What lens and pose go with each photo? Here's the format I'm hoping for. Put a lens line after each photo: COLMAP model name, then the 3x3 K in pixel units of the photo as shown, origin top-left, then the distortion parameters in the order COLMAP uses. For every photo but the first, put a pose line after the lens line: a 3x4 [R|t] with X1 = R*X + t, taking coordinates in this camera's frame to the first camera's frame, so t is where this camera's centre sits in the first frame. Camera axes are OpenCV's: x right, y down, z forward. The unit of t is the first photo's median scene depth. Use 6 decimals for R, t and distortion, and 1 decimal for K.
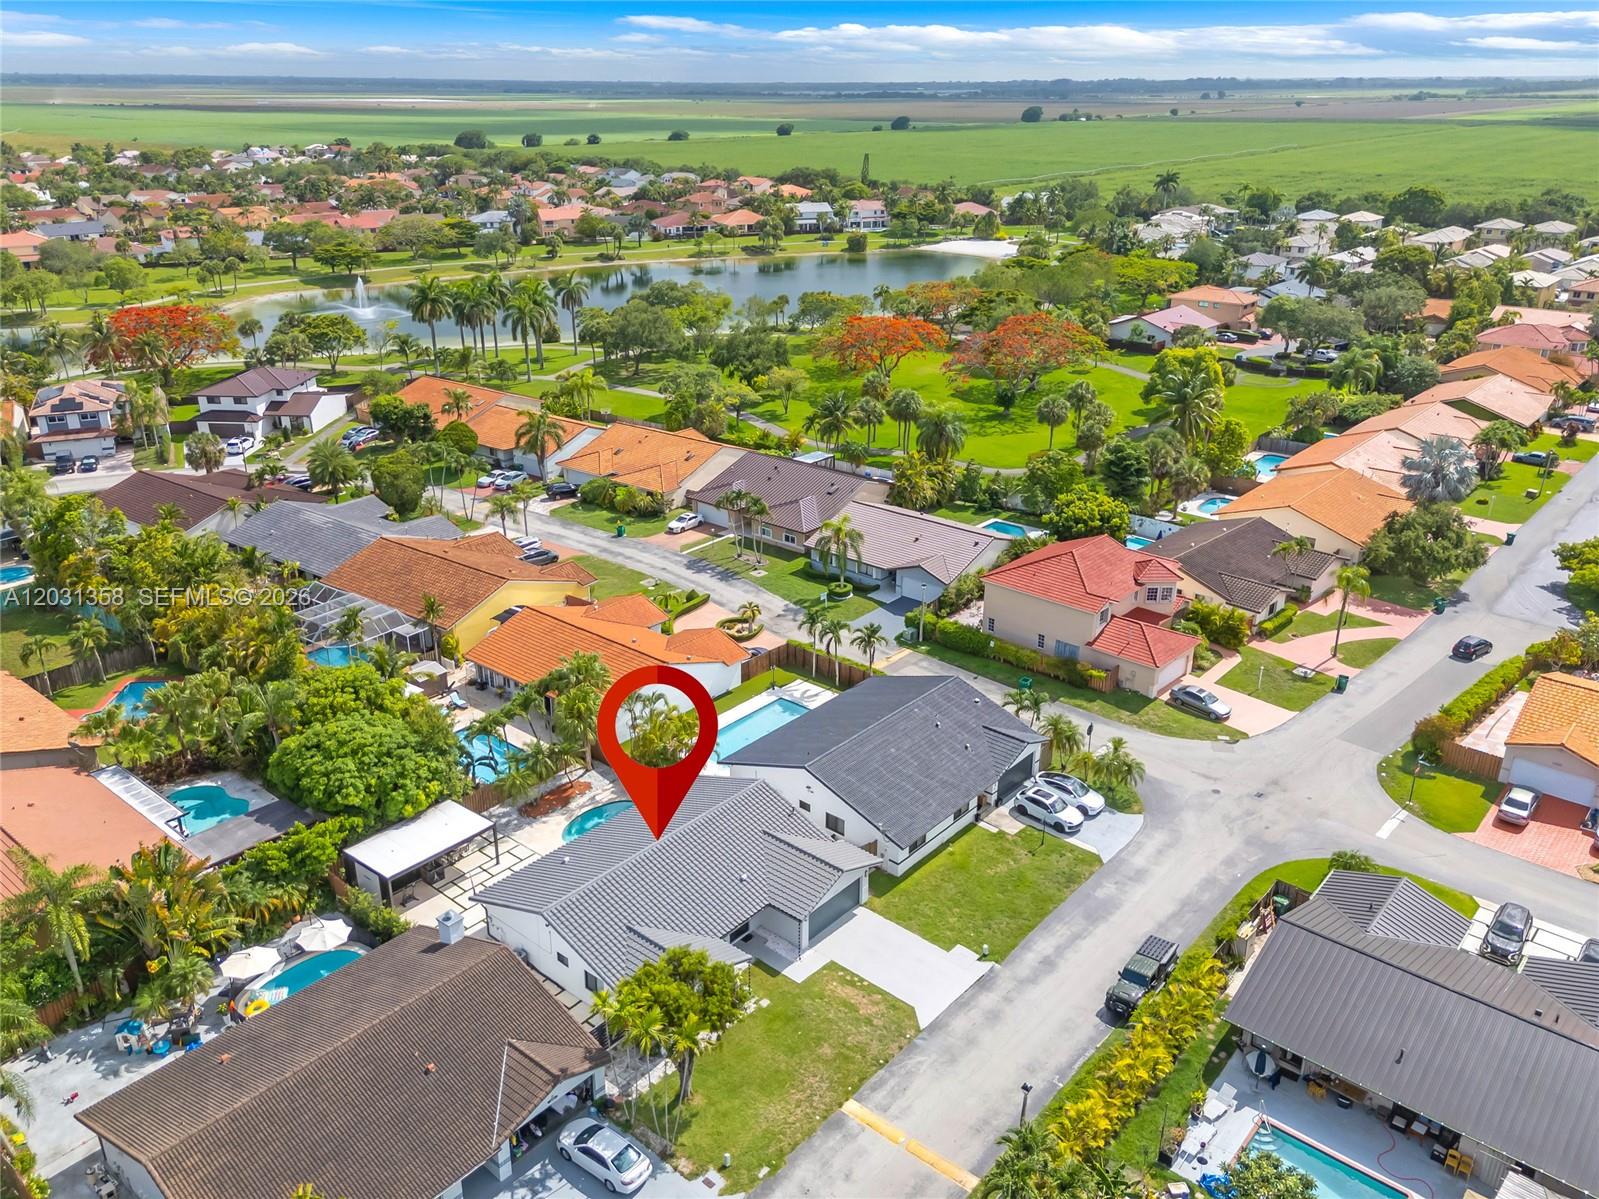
lens RADIAL K [[1222.0, 0, 799.5], [0, 1222.0, 599.5], [0, 0, 1]] dist [0.068862, -0.000832]
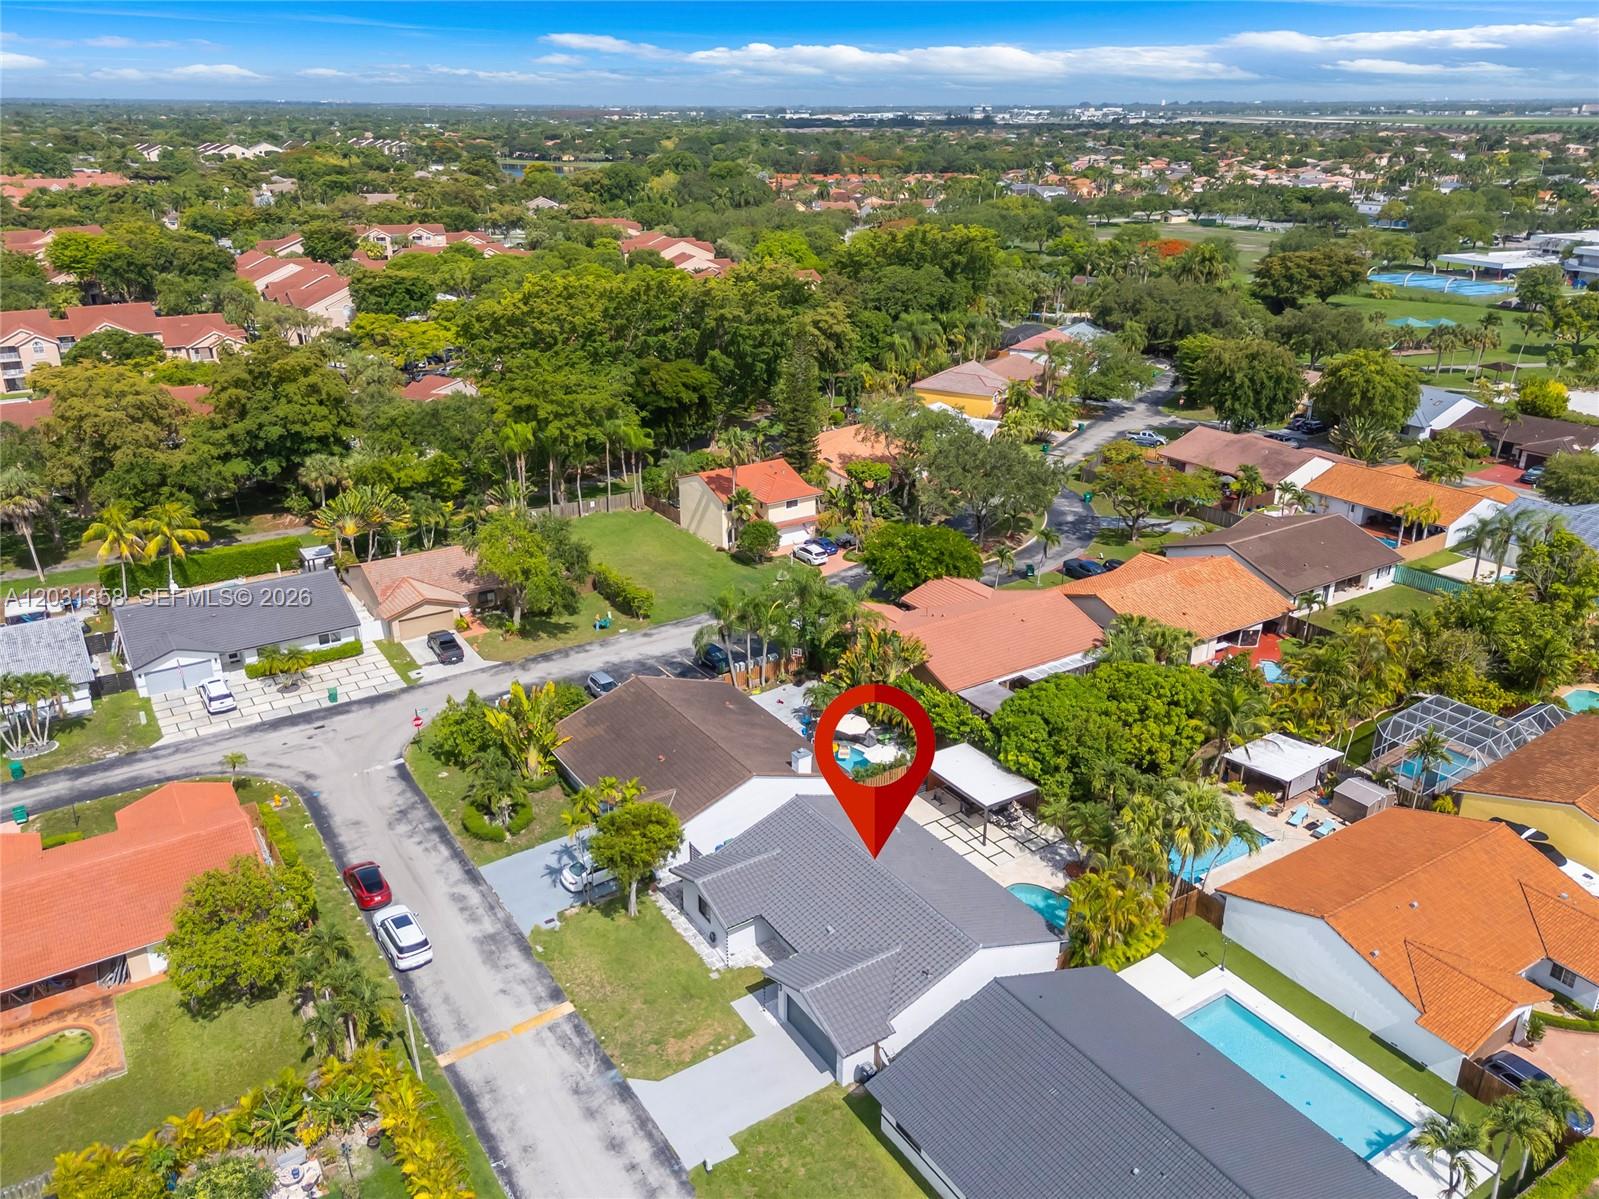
lens RADIAL K [[1222.0, 0, 799.5], [0, 1222.0, 599.5], [0, 0, 1]] dist [0.068862, -0.000832]
pose [[-0.288957, 0.363790, -0.885529, 0.726373], [-0.377127, 0.806937, 0.454563, -0.412405], [0.879931, 0.465306, -0.095976, 0.963404]]
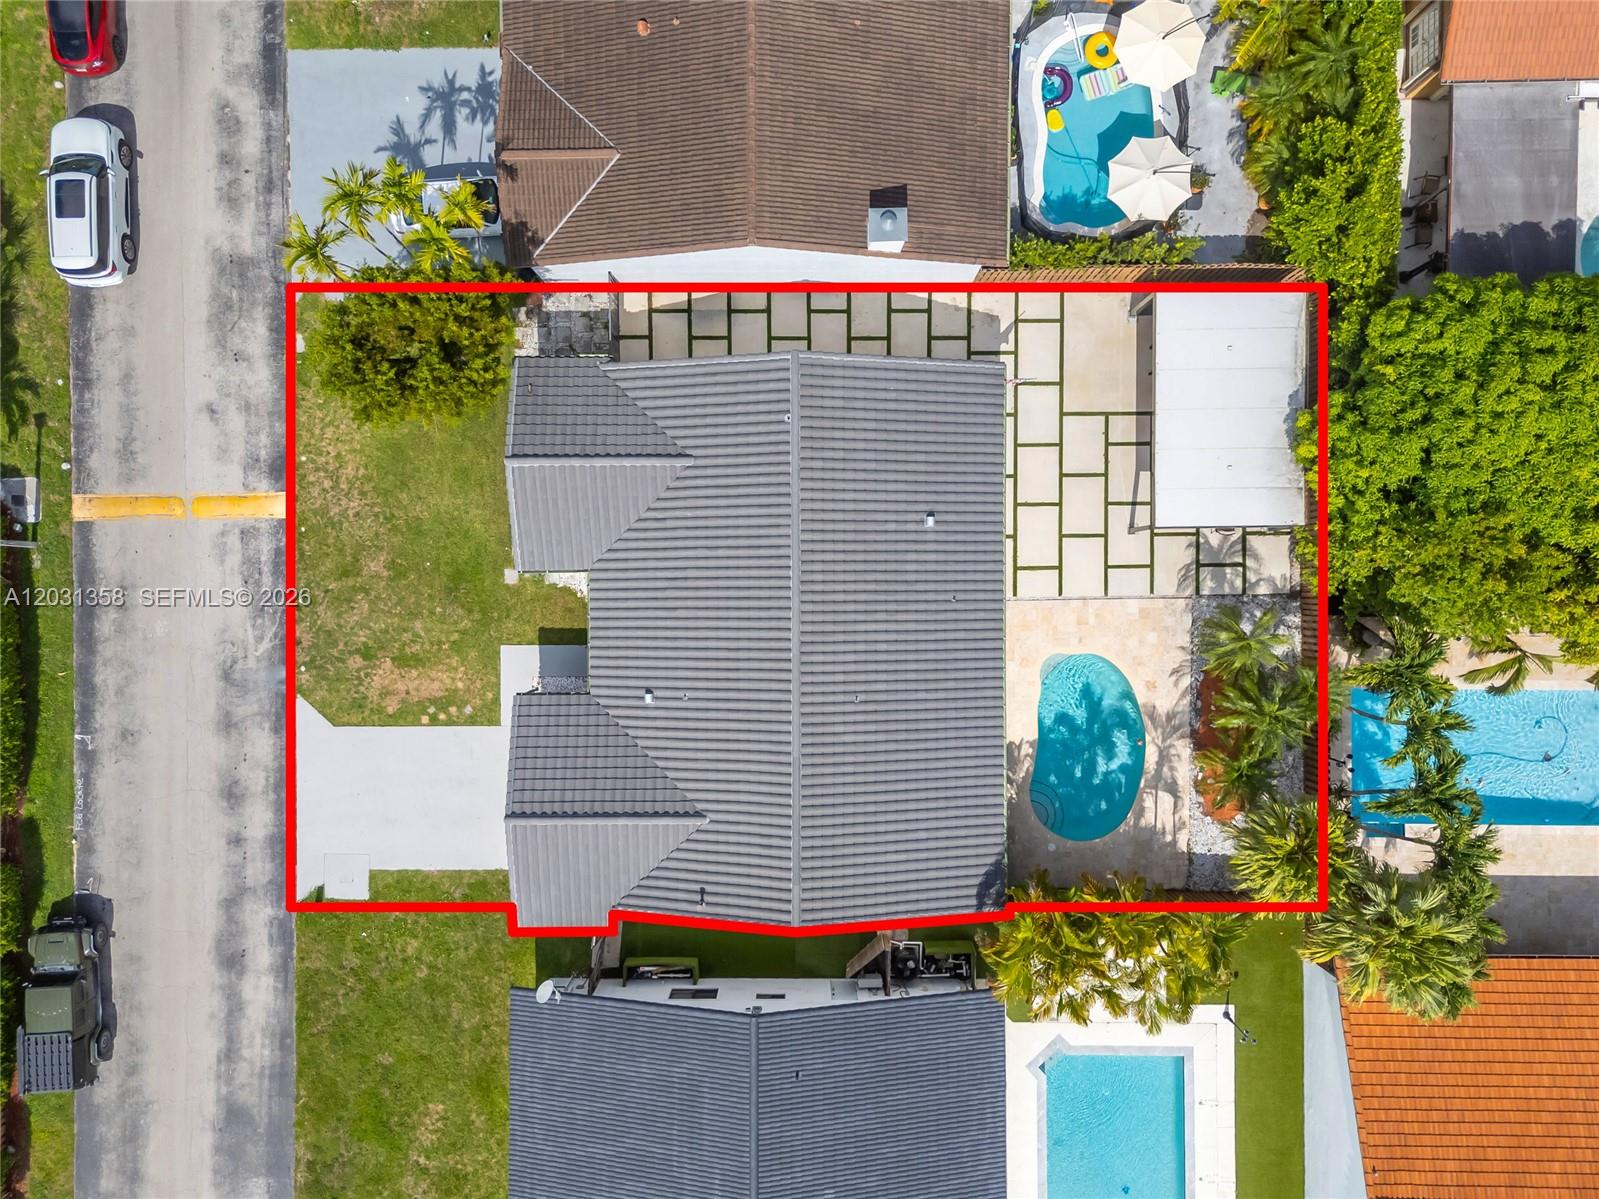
lens RADIAL K [[1222.0, 0, 799.5], [0, 1222.0, 599.5], [0, 0, 1]] dist [0.068862, -0.000832]
pose [[-0.758961, 0.651092, 0.007536, -0.131727], [-0.246500, -0.298011, 0.922186, -0.286876], [0.602674, 0.698046, 0.386673, 0.808469]]
